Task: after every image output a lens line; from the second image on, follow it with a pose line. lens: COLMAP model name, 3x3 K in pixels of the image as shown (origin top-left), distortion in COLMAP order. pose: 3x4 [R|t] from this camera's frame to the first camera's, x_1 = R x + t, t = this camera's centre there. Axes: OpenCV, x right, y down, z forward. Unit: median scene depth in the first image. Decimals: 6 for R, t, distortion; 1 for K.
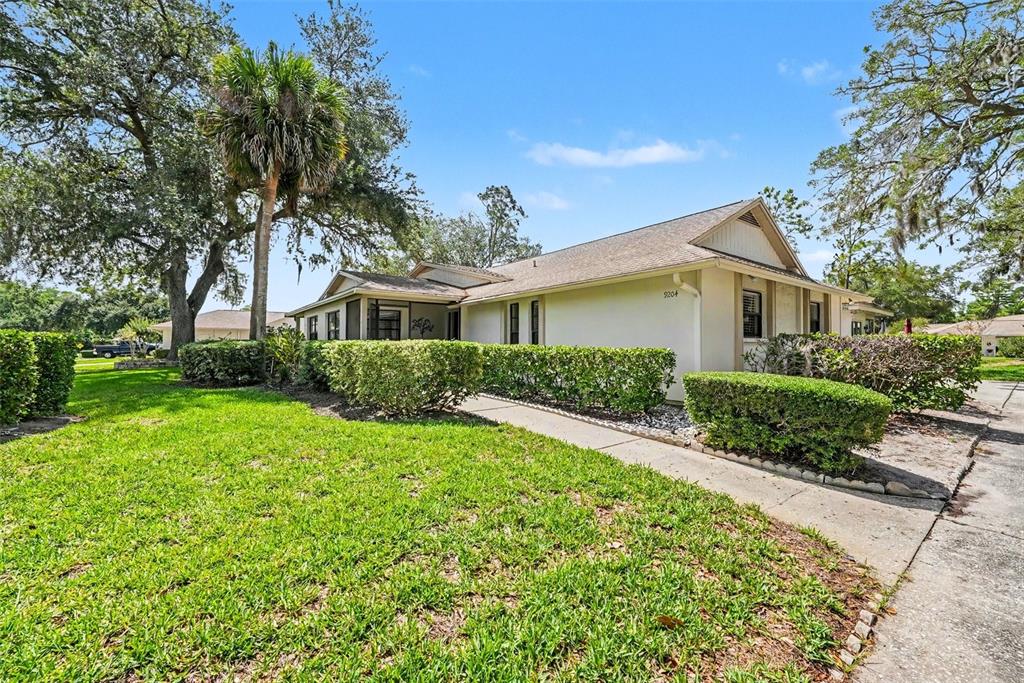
lens RADIAL K [[355.6, 0, 513.5], [0, 355.6, 336.3], [0, 0, 1]] dist [-0.014781, 0.000019]
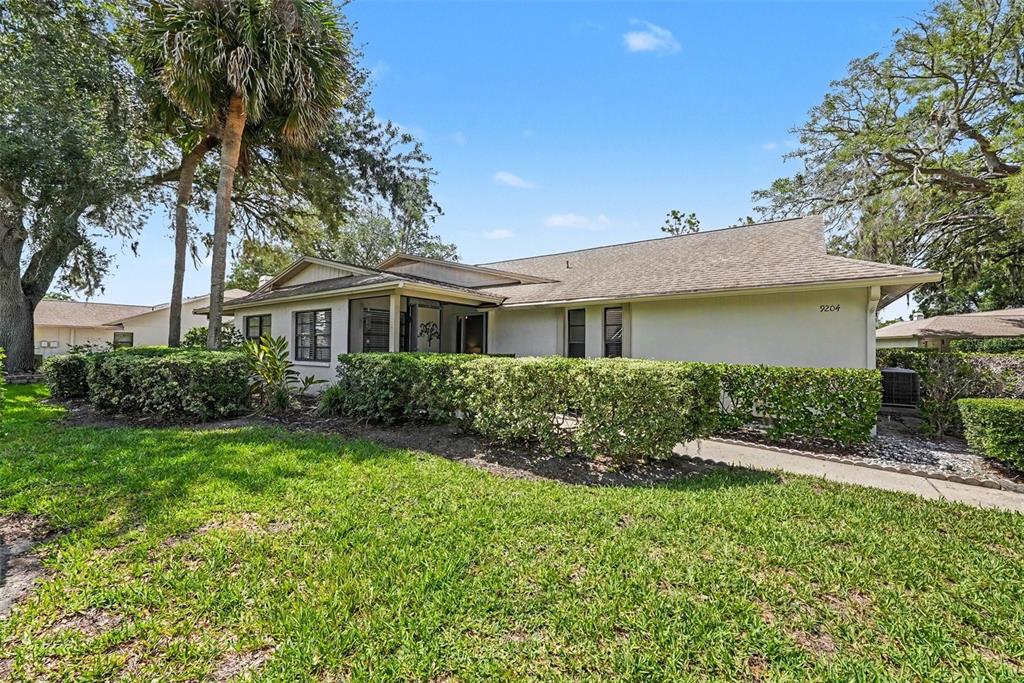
lens RADIAL K [[365.6, 0, 512.0], [0, 365.6, 341.5], [0, 0, 1]] dist [-0.024391, 0.000042]
pose [[0.965235, 0.014361, 0.260988, -0.235314], [-0.014852, 0.999890, -0.000092, -0.007260], [-0.260961, -0.003787, 0.965342, 0.119611]]
